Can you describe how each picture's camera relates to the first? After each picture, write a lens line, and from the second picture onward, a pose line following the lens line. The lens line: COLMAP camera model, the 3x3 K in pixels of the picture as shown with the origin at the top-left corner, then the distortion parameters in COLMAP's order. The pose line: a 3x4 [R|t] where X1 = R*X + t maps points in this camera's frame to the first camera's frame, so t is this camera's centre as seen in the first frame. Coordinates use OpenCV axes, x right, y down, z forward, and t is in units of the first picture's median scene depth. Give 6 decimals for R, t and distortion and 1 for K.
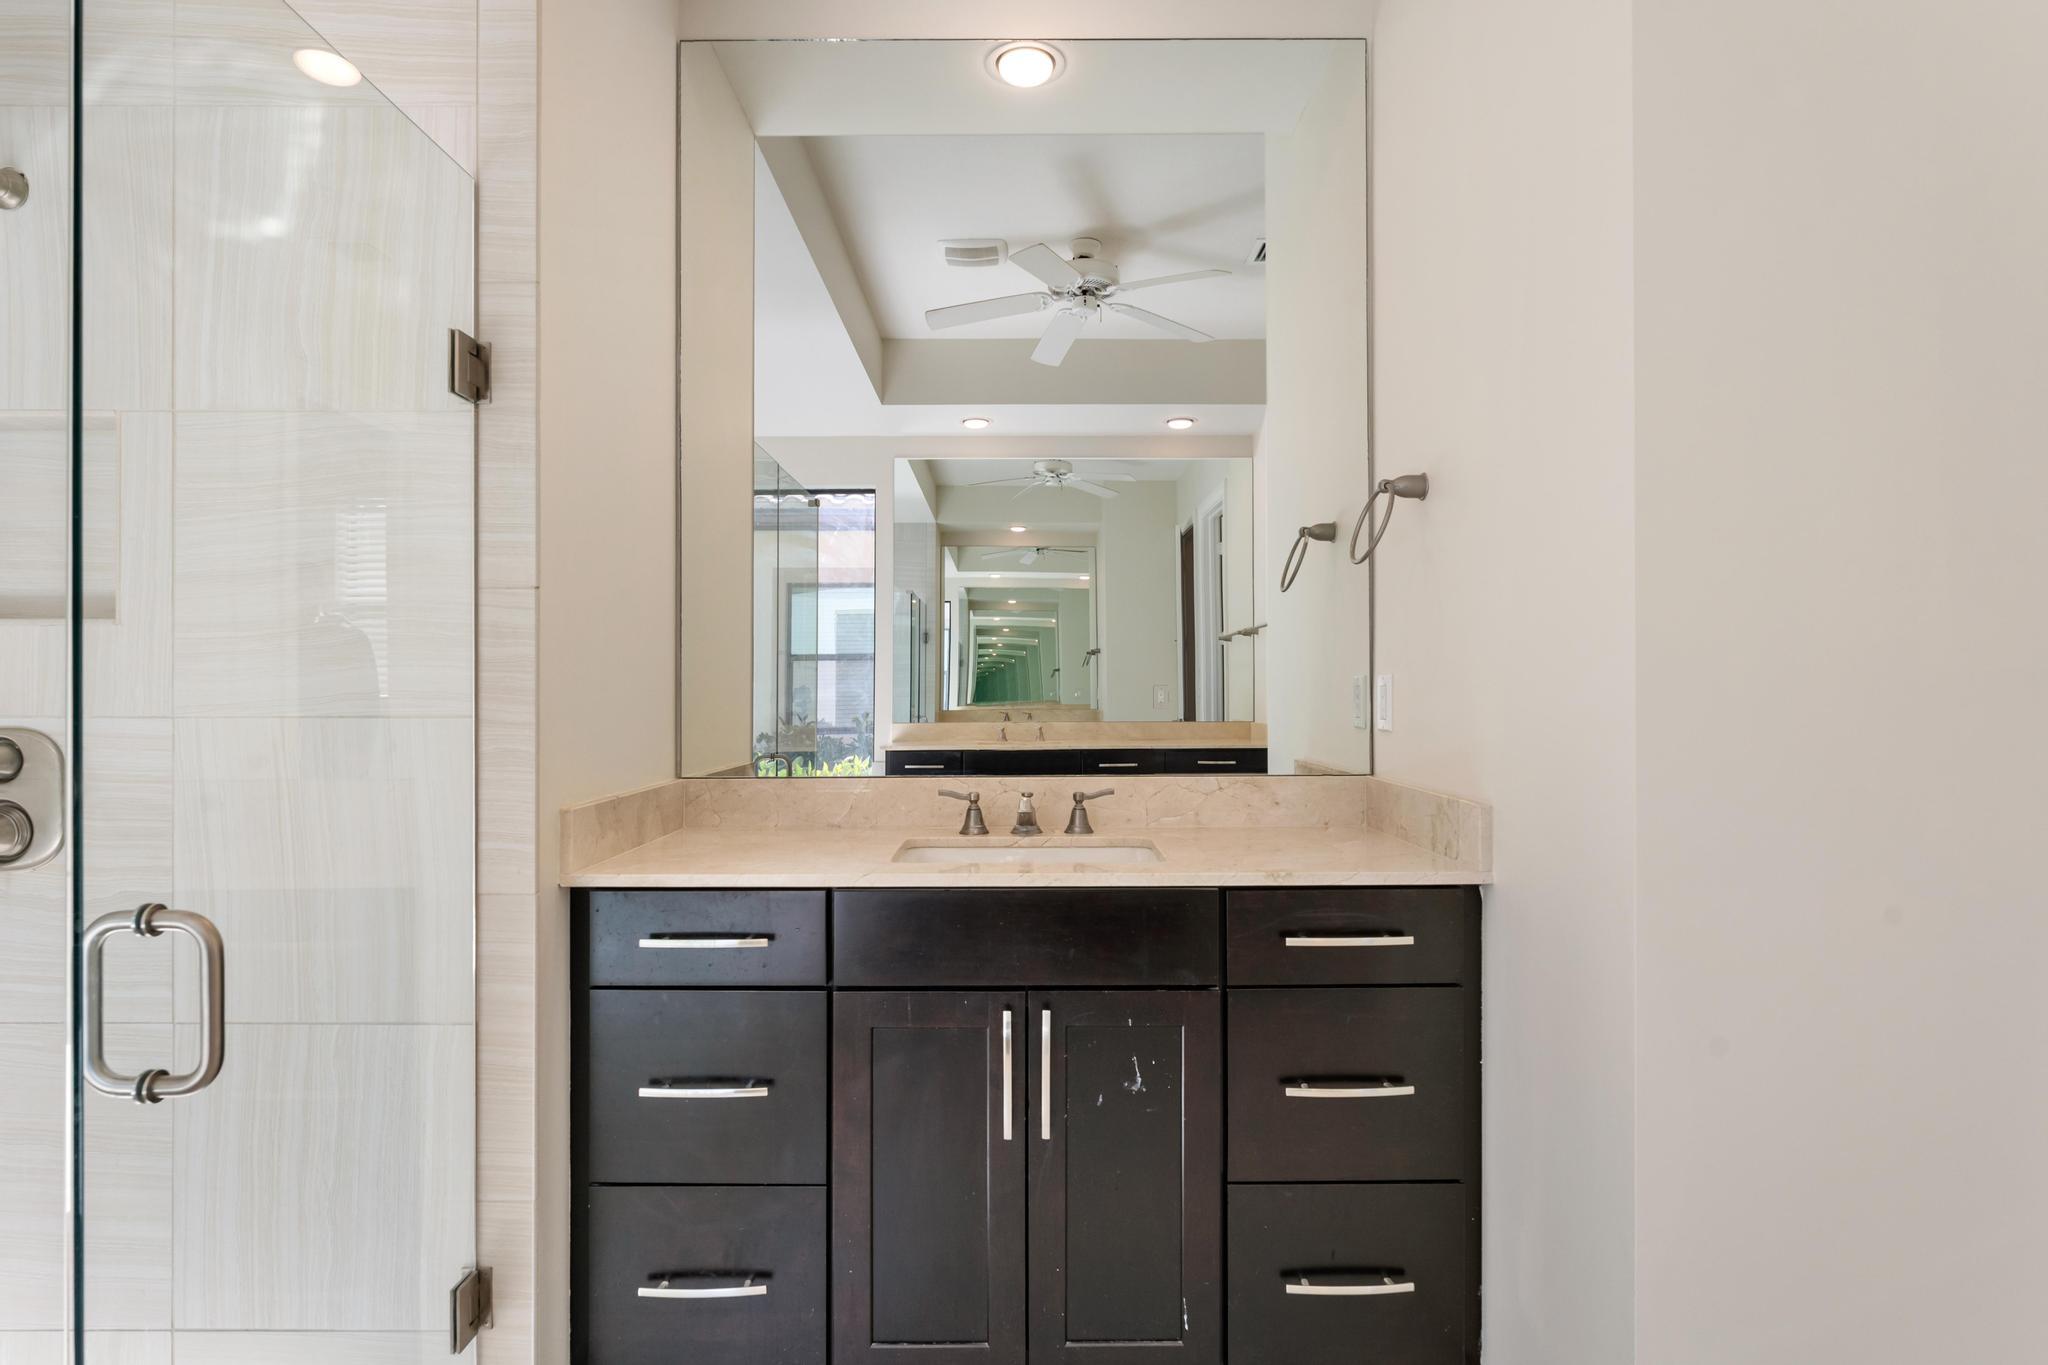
lens RADIAL K [[1086.8, 0, 1034.5], [0, 1086.8, 688.1], [0, 0, 1]] dist [-0.006222, 0.002713]
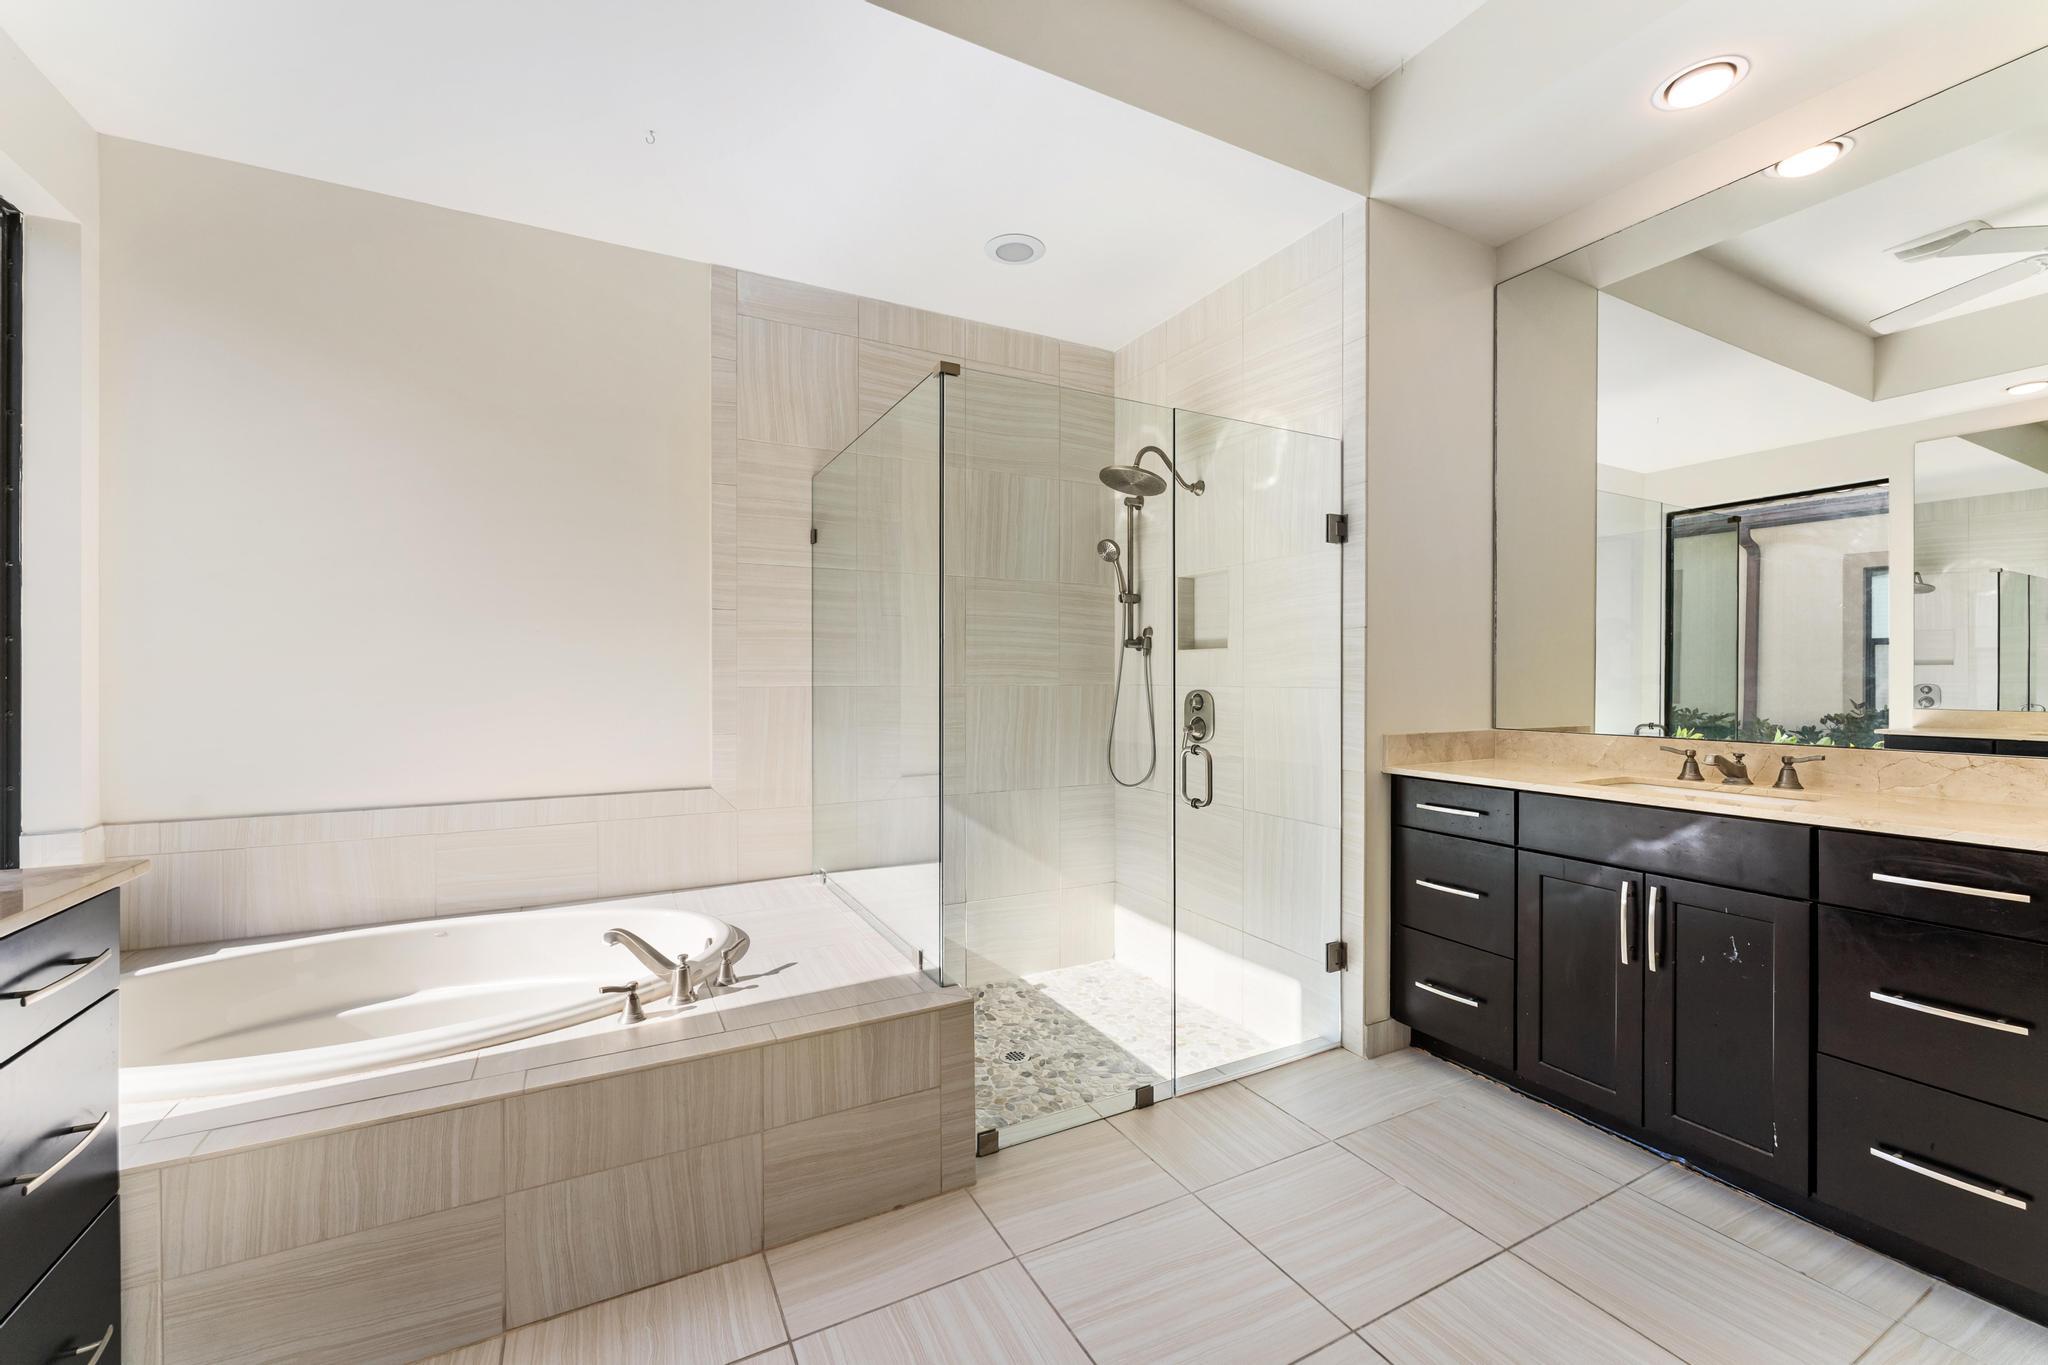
lens RADIAL K [[831.2, 0, 1029.1], [0, 831.2, 679.6], [0, 0, 1]] dist [-0.002989, 0.000198]
pose [[0.475472, 0.005808, -0.879712, 0.604554], [0.001508, 0.999971, 0.007416, -0.003625], [0.879730, -0.004853, 0.475450, -0.315776]]
